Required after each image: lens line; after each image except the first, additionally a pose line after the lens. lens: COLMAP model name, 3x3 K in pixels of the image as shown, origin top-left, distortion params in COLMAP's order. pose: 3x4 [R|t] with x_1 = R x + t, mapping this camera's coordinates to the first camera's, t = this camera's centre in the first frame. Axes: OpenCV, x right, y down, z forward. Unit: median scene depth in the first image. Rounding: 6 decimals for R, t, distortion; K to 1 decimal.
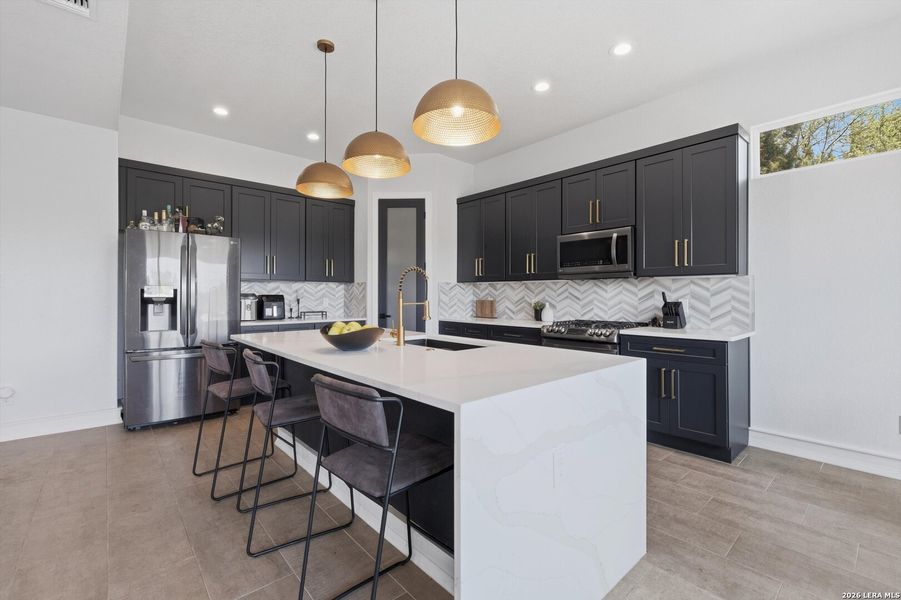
lens RADIAL K [[391.2, 0, 449.7], [0, 391.2, 296.9], [0, 0, 1]] dist [-0.005260, -0.000269]
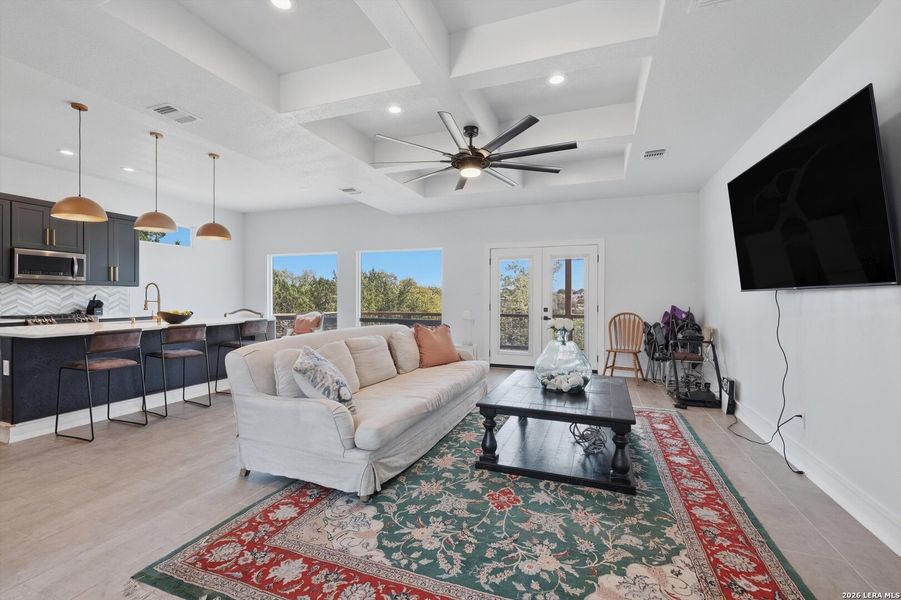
lens RADIAL K [[391.2, 0, 449.7], [0, 391.2, 296.9], [0, 0, 1]] dist [-0.005260, -0.000269]
pose [[-0.472746, -0.002016, 0.881196, -1.649657], [-0.002310, 0.999997, 0.001048, -0.006771], [-0.881196, -0.001540, -0.472749, 0.416354]]
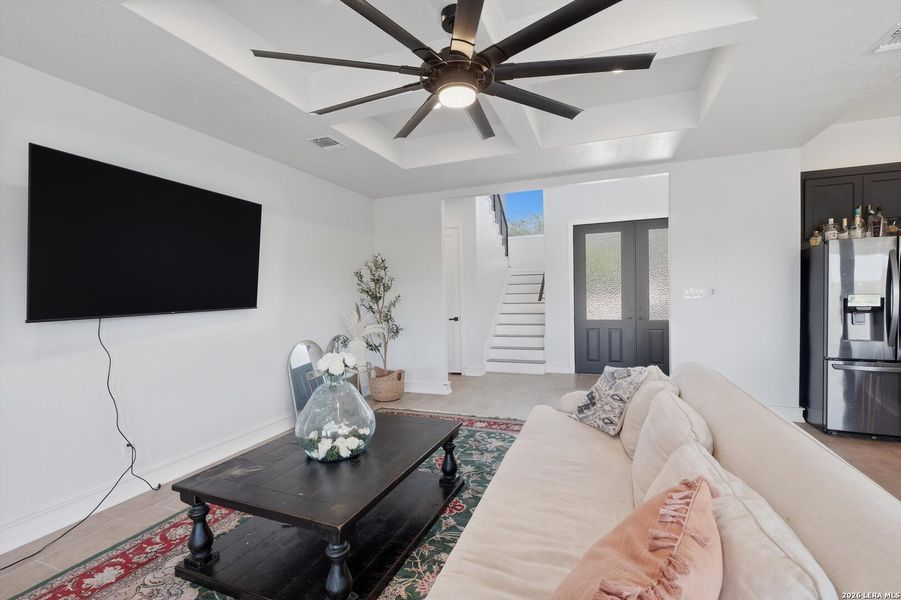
lens RADIAL K [[405.9, 0, 451.2], [0, 405.9, 306.4], [0, 0, 1]] dist [-0.009577, -0.000332]
pose [[0.458586, 0.017726, -0.888473, -0.318159], [0.021046, 0.999304, 0.030801, -0.049912], [0.888401, -0.032824, 0.457894, -0.360258]]
